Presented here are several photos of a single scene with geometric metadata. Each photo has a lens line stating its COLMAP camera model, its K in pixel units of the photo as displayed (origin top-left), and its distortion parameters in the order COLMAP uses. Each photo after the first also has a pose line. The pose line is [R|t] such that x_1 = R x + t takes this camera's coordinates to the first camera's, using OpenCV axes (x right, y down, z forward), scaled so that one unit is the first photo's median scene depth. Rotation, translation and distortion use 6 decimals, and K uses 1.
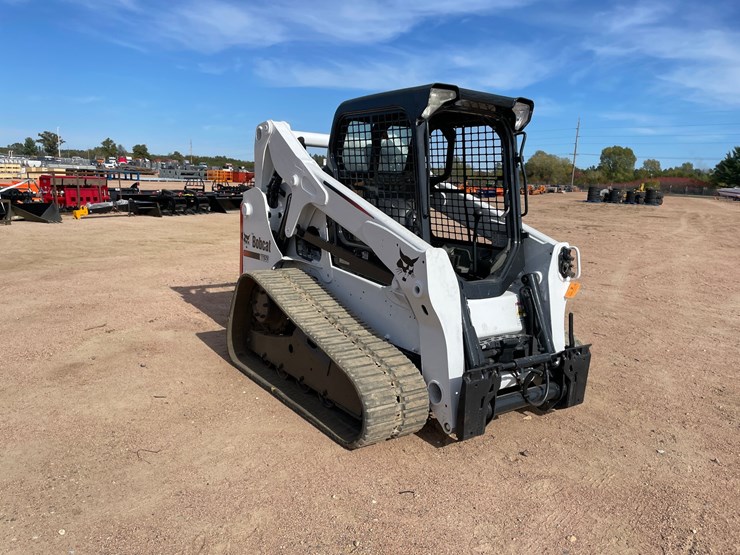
lens RADIAL K [[560.2, 0, 364.4], [0, 560.2, 275.0], [0, 0, 1]] dist [0.092726, -0.127579]
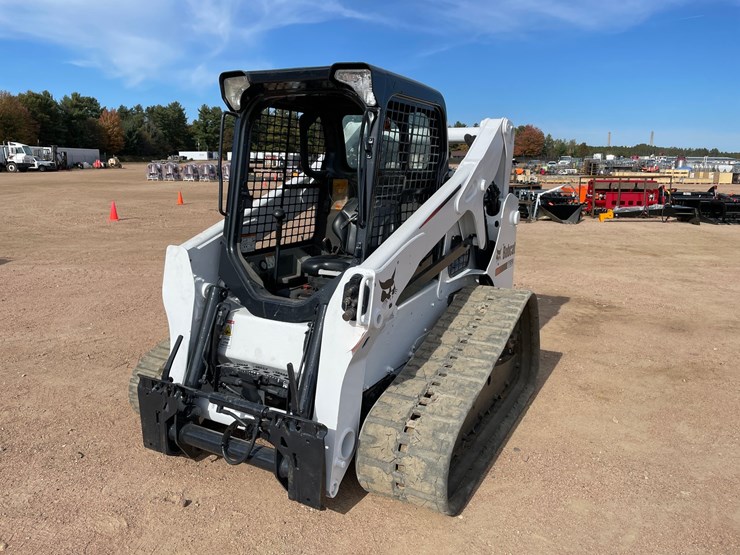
lens RADIAL K [[560.2, 0, 367.3], [0, 560.2, 266.5], [0, 0, 1]] dist [0.092726, -0.127579]
pose [[0.430980, 0.125070, -0.893652, 0.917277], [-0.146096, 0.986953, 0.067671, -0.102061], [0.890456, 0.101394, 0.443629, 0.694646]]
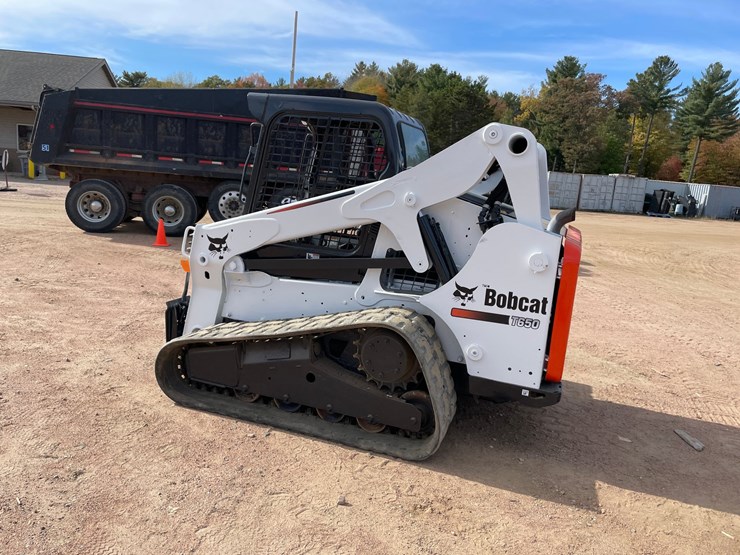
lens RADIAL K [[560.2, 0, 363.2], [0, 560.2, 274.3], [0, 0, 1]] dist [0.092726, -0.127579]
pose [[-0.821504, -0.008837, -0.570134, 0.681656], [-0.211389, 0.933351, 0.290123, -0.328767], [0.529571, 0.358857, -0.768620, 1.947877]]
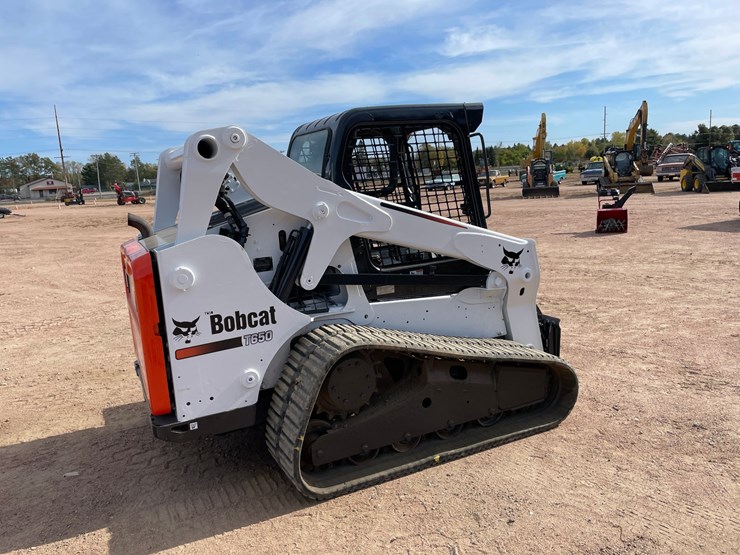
lens RADIAL K [[560.2, 0, 363.6], [0, 560.2, 269.6], [0, 0, 1]] dist [0.092726, -0.127579]
pose [[0.167097, -0.216873, 0.961792, -0.913148], [0.235507, 0.956049, 0.174662, -0.227009], [-0.957400, 0.197323, 0.210828, 0.880205]]
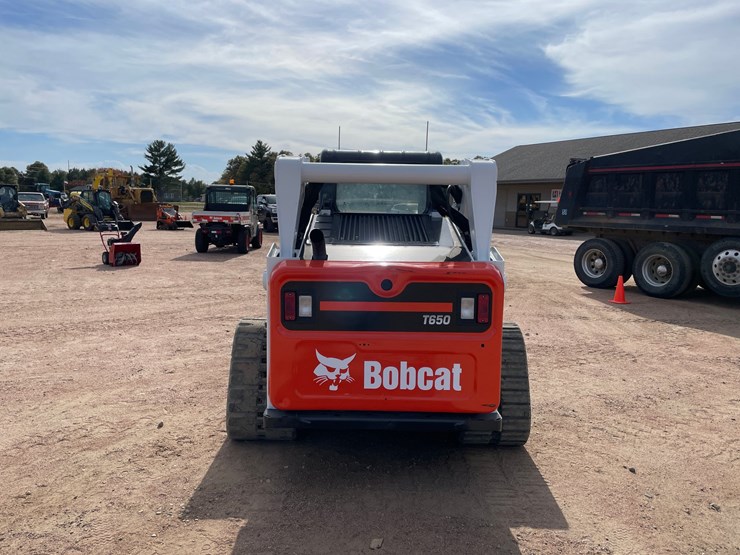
lens RADIAL K [[560.2, 0, 363.1], [0, 560.2, 266.7], [0, 0, 1]] dist [0.092726, -0.127579]
pose [[-0.811881, -0.130075, 0.569148, -0.568342], [0.039639, 0.960333, 0.276023, -0.407353], [-0.582475, 0.246658, -0.774521, 2.013585]]
